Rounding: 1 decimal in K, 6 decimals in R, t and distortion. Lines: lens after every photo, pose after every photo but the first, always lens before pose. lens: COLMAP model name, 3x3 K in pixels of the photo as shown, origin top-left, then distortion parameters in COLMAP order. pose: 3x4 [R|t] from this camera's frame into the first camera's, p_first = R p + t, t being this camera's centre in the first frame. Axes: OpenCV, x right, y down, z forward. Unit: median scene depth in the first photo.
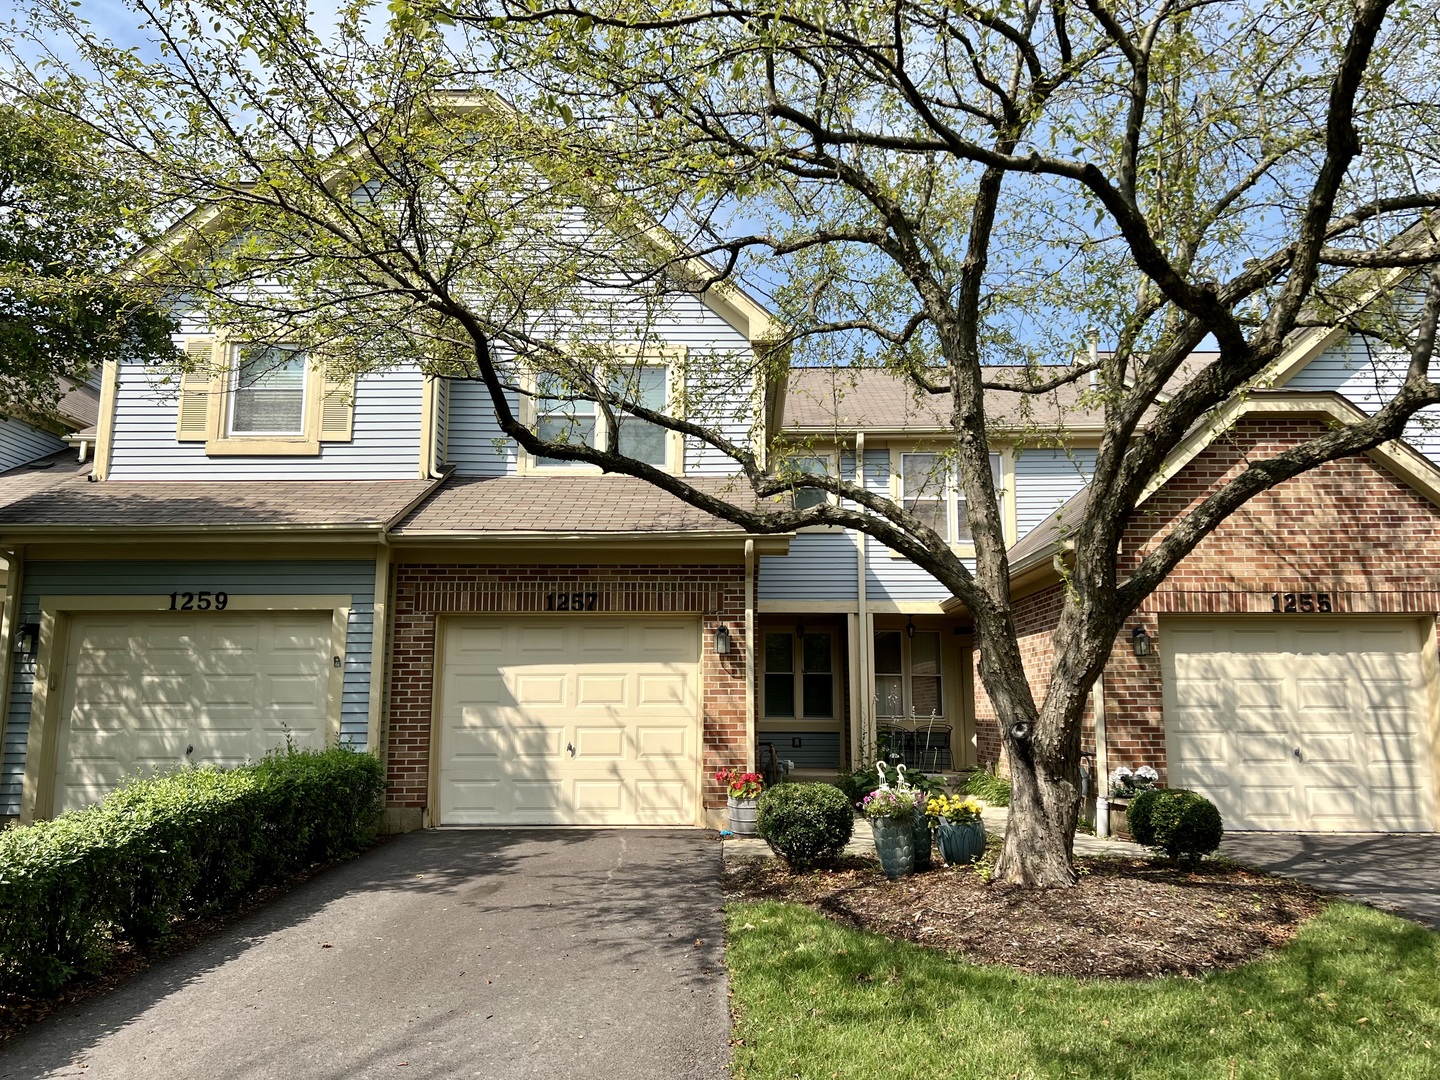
lens RADIAL K [[1094.4, 0, 722.7], [0, 1094.4, 538.8], [0, 0, 1]] dist [0.052205, -0.002240]
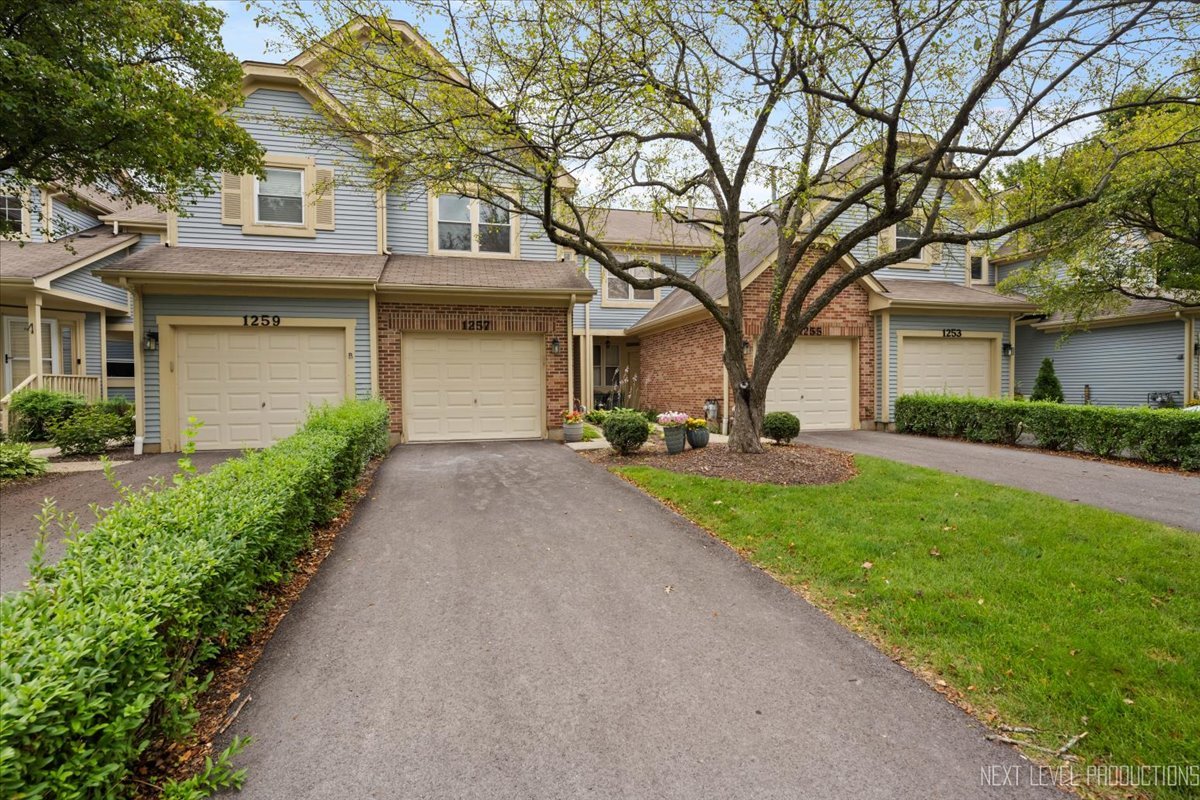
lens RADIAL K [[570.6, 0, 591.3], [0, 570.6, 401.2], [0, 0, 1]] dist [-0.003880, -0.000266]
pose [[0.968730, -0.014623, 0.247687, -0.191214], [-0.029599, 0.984322, 0.173878, 0.009773], [-0.246346, -0.175773, 0.953109, -0.003893]]
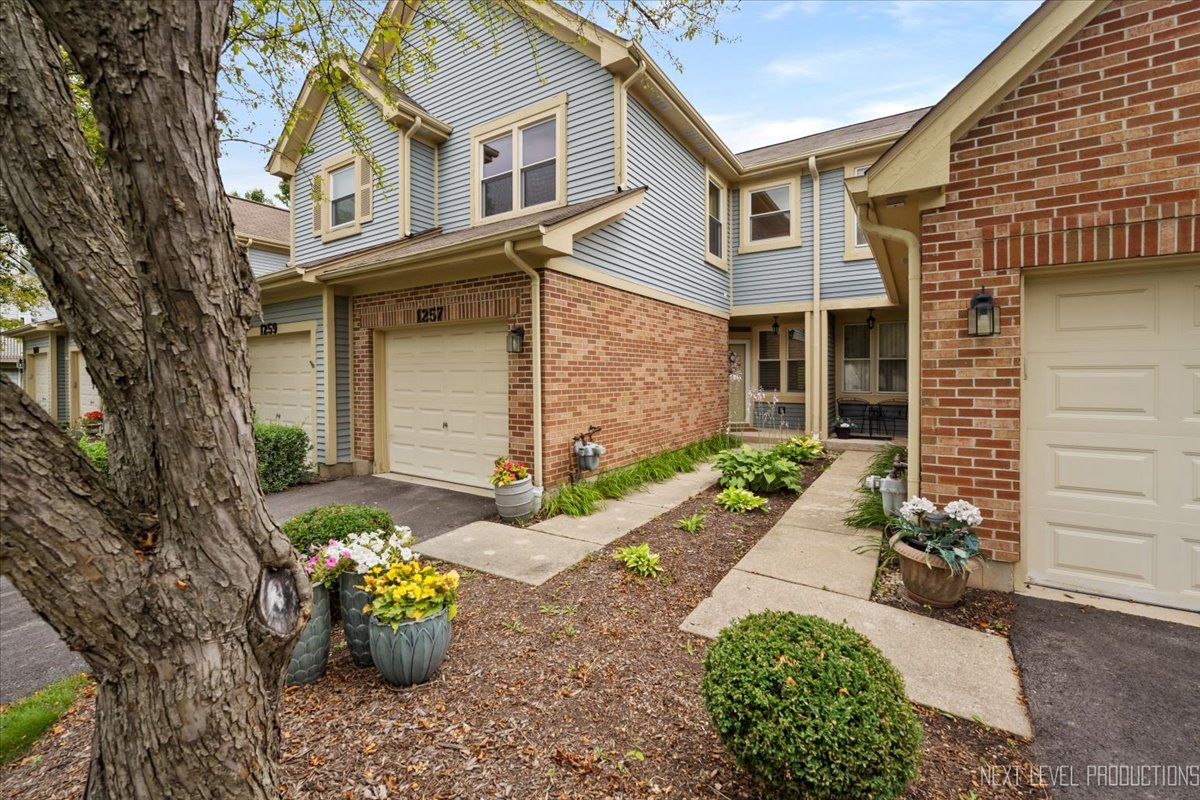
lens RADIAL K [[489.9, 0, 609.8], [0, 489.9, 384.8], [0, 0, 1]] dist [-0.003549, 0.000041]
pose [[0.850718, 0.006285, -0.525585, 0.337648], [0.087923, 0.984138, 0.154082, 0.068356], [0.518216, -0.177291, 0.836672, 0.620078]]
